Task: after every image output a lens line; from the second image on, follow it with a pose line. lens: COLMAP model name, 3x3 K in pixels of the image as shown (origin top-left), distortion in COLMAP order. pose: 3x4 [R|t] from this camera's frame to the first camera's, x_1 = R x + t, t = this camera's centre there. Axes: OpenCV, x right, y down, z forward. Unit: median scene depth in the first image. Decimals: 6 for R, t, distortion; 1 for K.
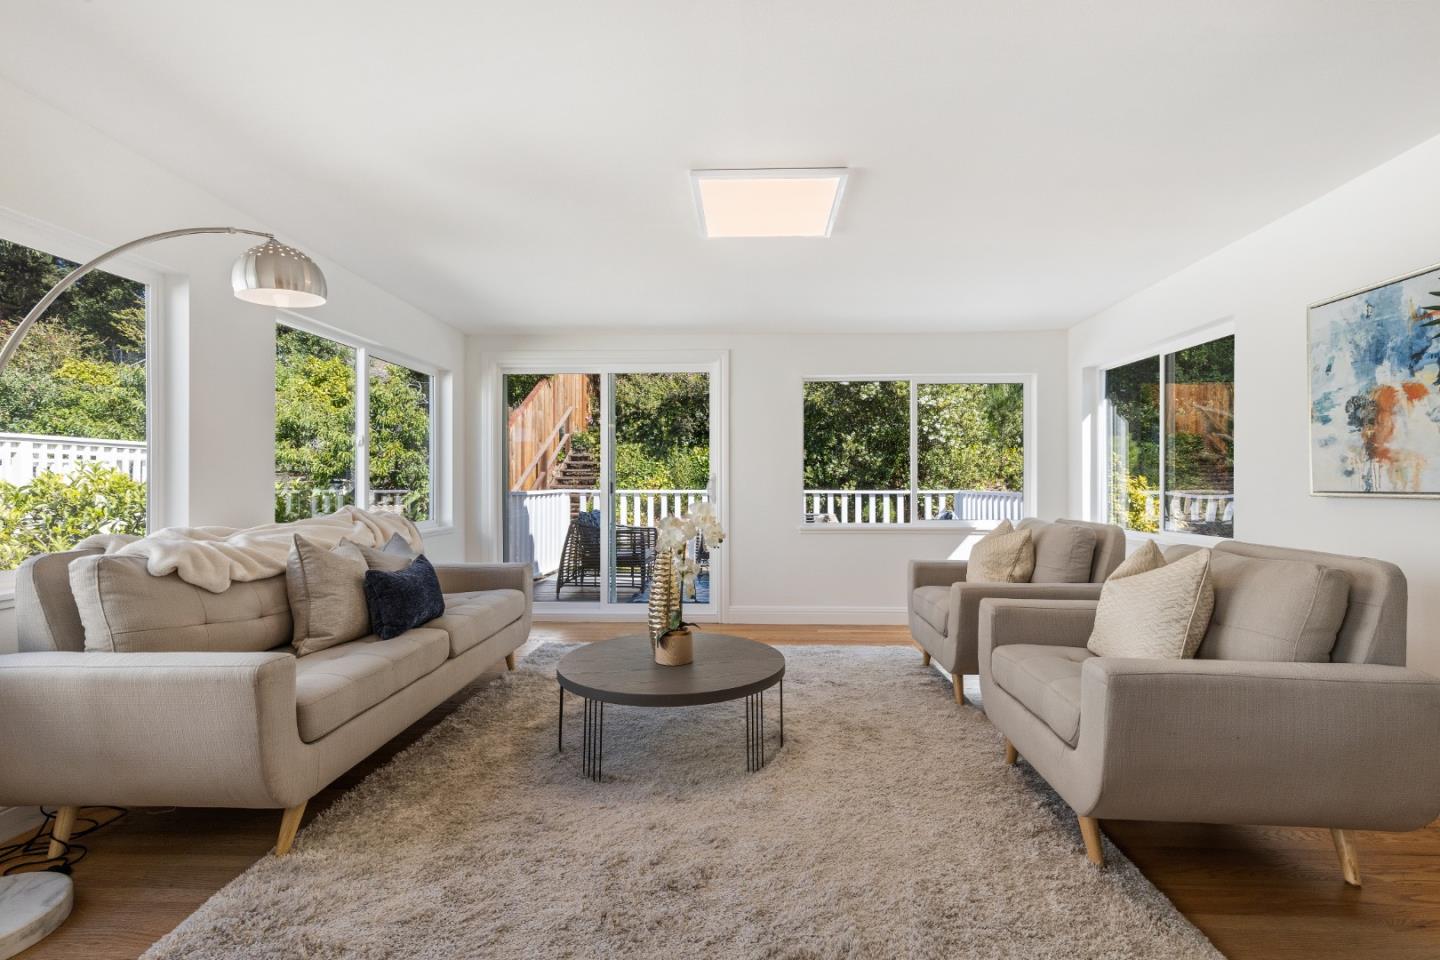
lens RADIAL K [[648.4, 0, 730.4], [0, 648.4, 478.2], [0, 0, 1]] dist [0.004855, -0.000446]
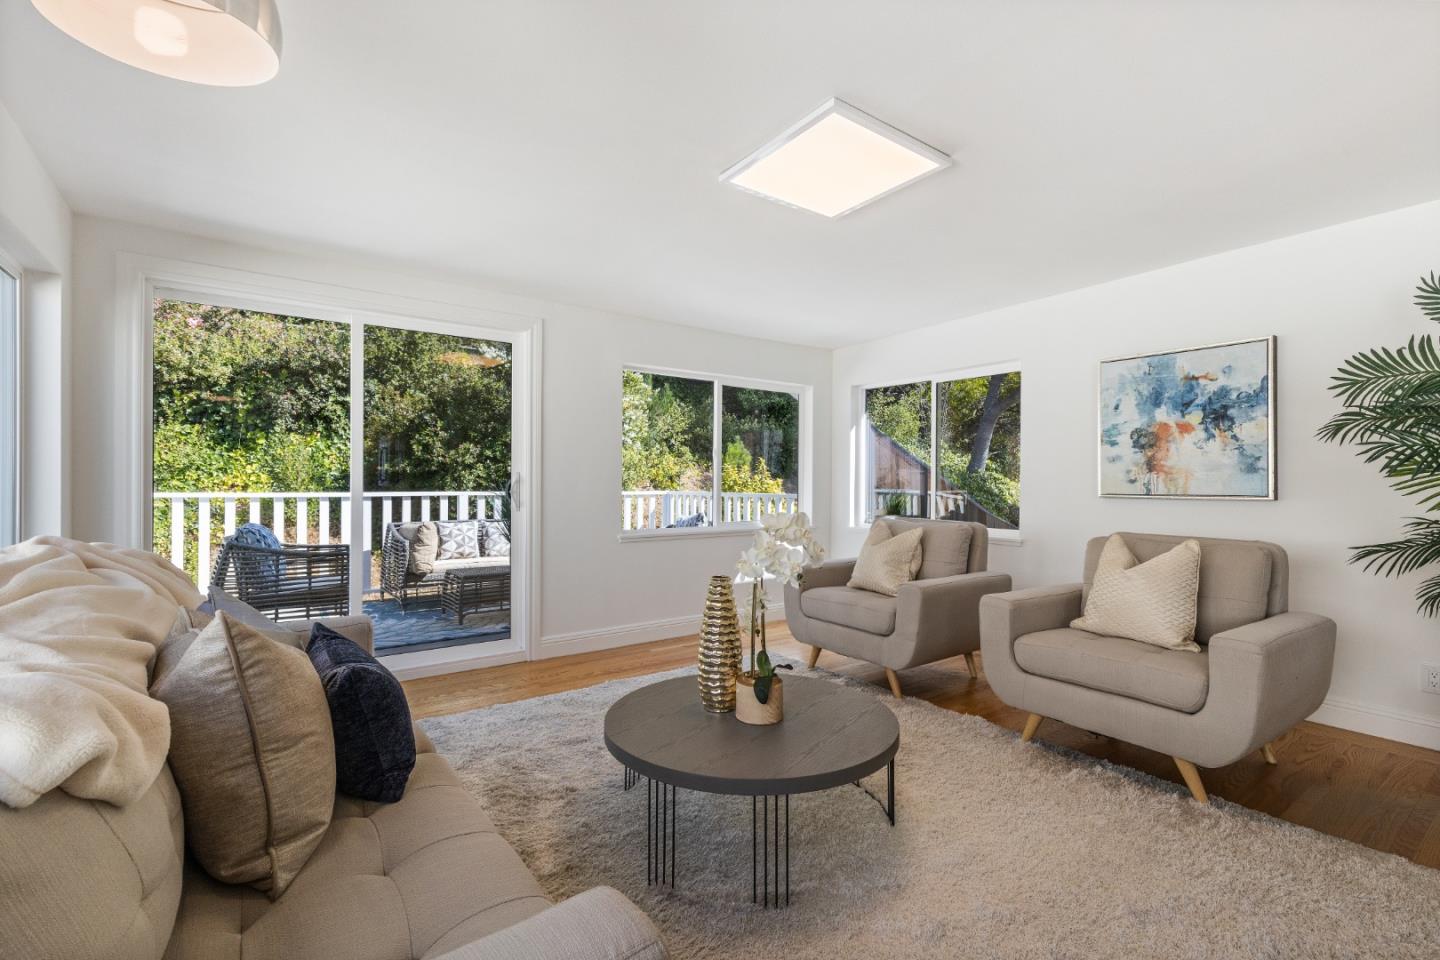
lens RADIAL K [[648.4, 0, 735.8], [0, 648.4, 485.5], [0, 0, 1]] dist [0.004855, -0.000446]
pose [[0.774738, 0.003459, 0.632273, -0.530903], [-0.010497, 0.999918, 0.007392, -0.000047], [-0.632195, -0.012364, 0.774711, 0.371076]]
